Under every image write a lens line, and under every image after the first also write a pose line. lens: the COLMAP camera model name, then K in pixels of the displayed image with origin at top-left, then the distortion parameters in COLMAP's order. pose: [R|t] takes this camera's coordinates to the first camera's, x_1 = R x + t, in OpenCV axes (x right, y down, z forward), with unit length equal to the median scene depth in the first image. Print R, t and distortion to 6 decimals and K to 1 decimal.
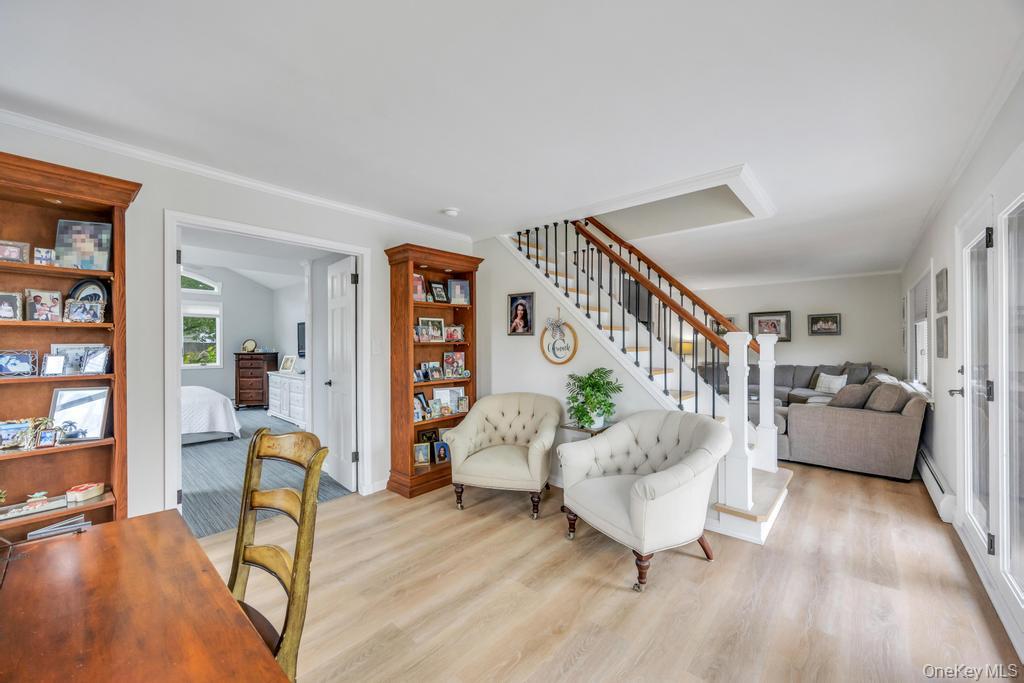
lens RADIAL K [[394.9, 0, 512.7], [0, 394.9, 342.5], [0, 0, 1]] dist [-0.000783, 0.000091]
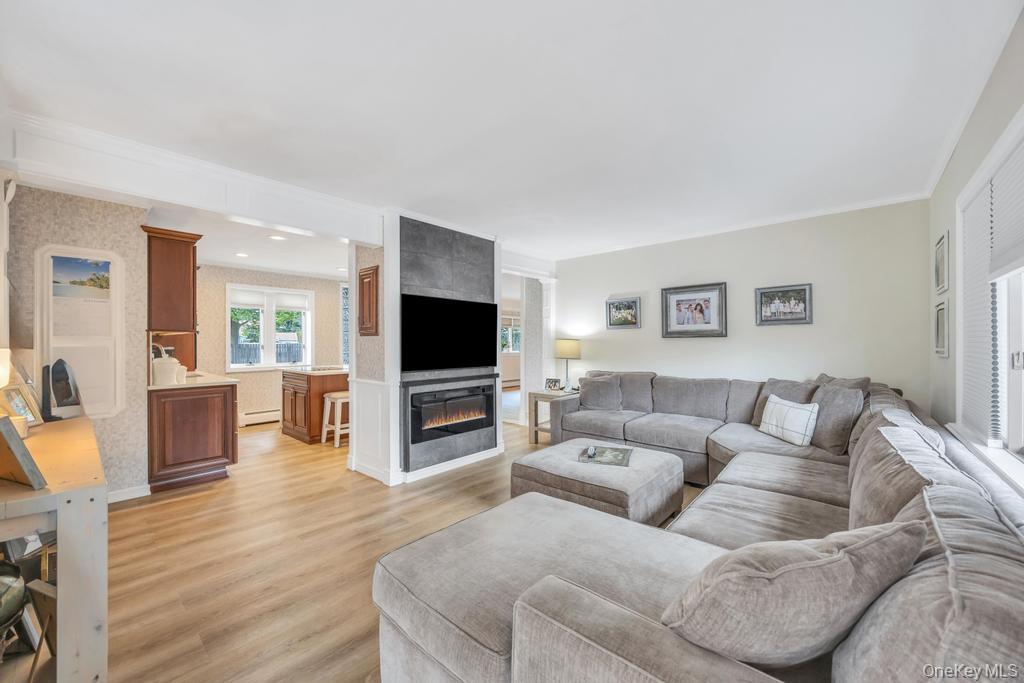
lens RADIAL K [[394.9, 0, 512.7], [0, 394.9, 342.5], [0, 0, 1]] dist [-0.000783, 0.000091]
pose [[0.999990, -0.000435, 0.004511, 0.784094], [0.000412, 0.999987, 0.005128, 0.006401], [-0.004513, -0.005126, 0.999977, 0.863409]]
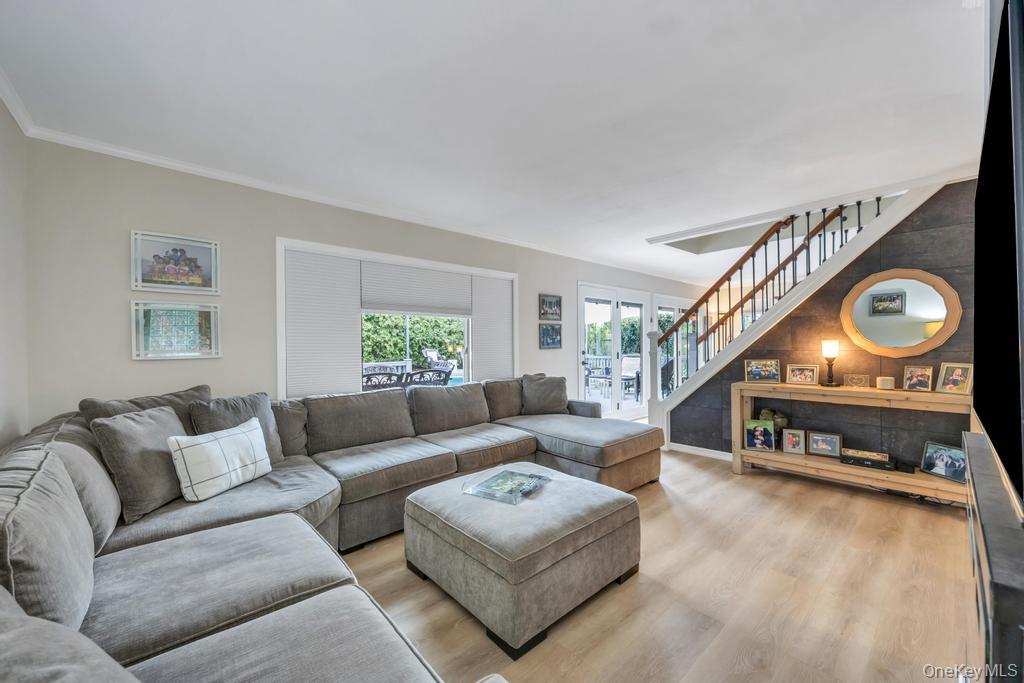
lens RADIAL K [[394.0, 0, 519.0], [0, 394.0, 344.1], [0, 0, 1]] dist [-0.002820, -0.000268]
pose [[-0.994525, 0.012125, 0.103792, 0.897070], [0.011511, 0.999913, -0.006510, 0.021809], [-0.103862, -0.005280, -0.994578, 2.237568]]
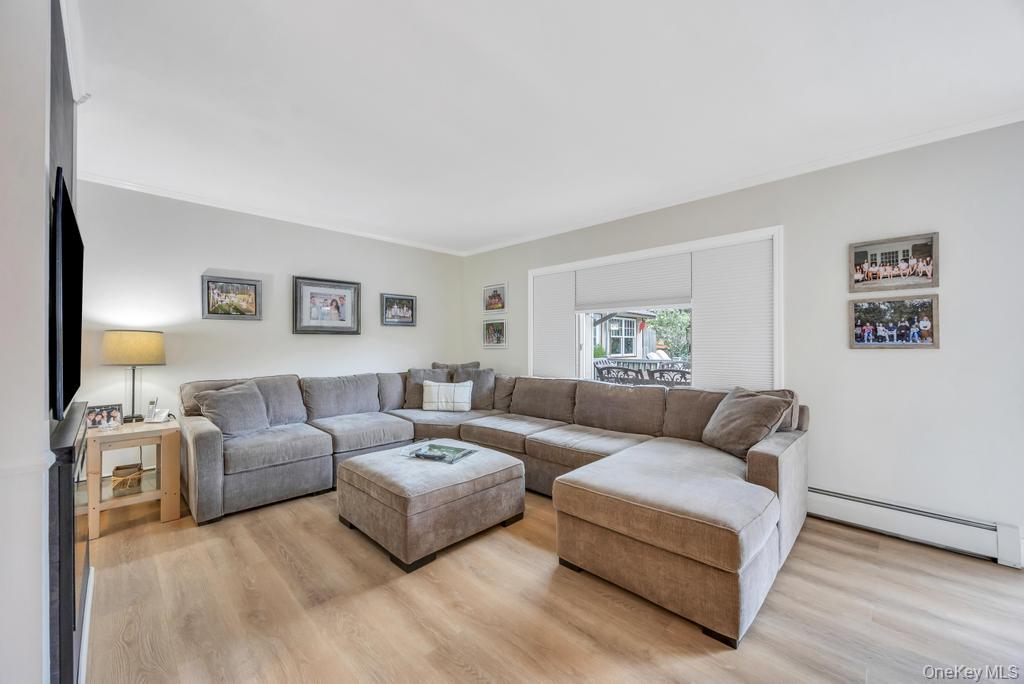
lens RADIAL K [[394.9, 0, 512.7], [0, 394.9, 343.0], [0, 0, 1]] dist [-0.000783, 0.000091]
pose [[0.046360, 0.007732, 0.998895, 0.227976], [-0.004699, 0.999961, -0.007523, 0.028547], [-0.998914, -0.004345, 0.046395, 1.468824]]
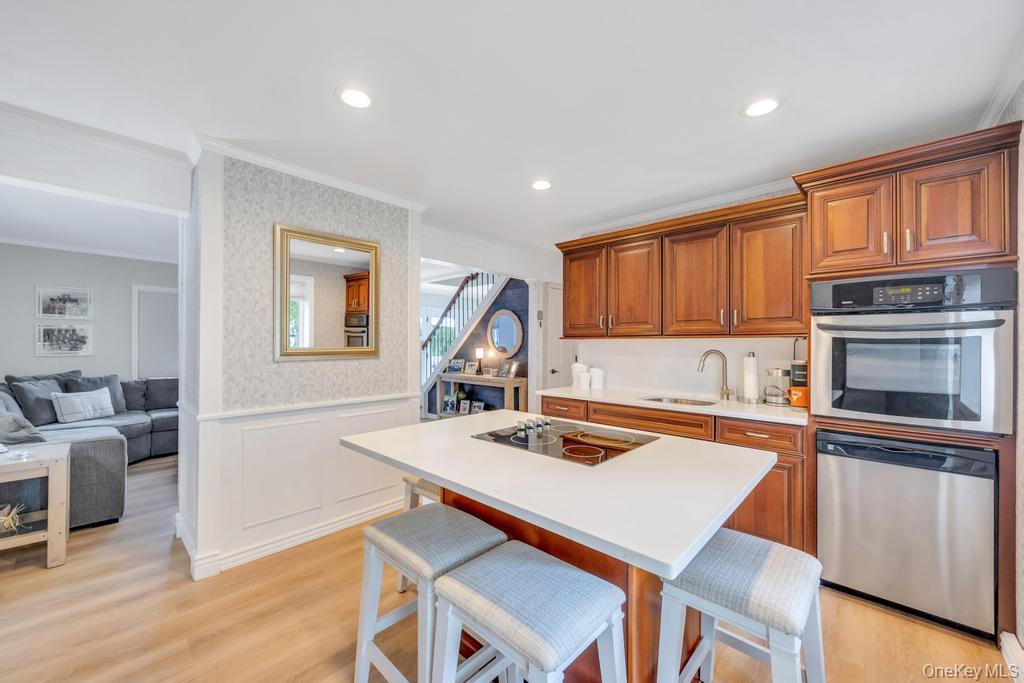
lens RADIAL K [[391.7, 0, 512.0], [0, 391.7, 341.5], [0, 0, 1]] dist [0.000597, 0.000179]
pose [[-0.999781, -0.000085, 0.020932, 0.108821], [-0.000238, 0.999973, -0.007301, -0.001295], [-0.020931, -0.007305, -0.999754, 2.834311]]
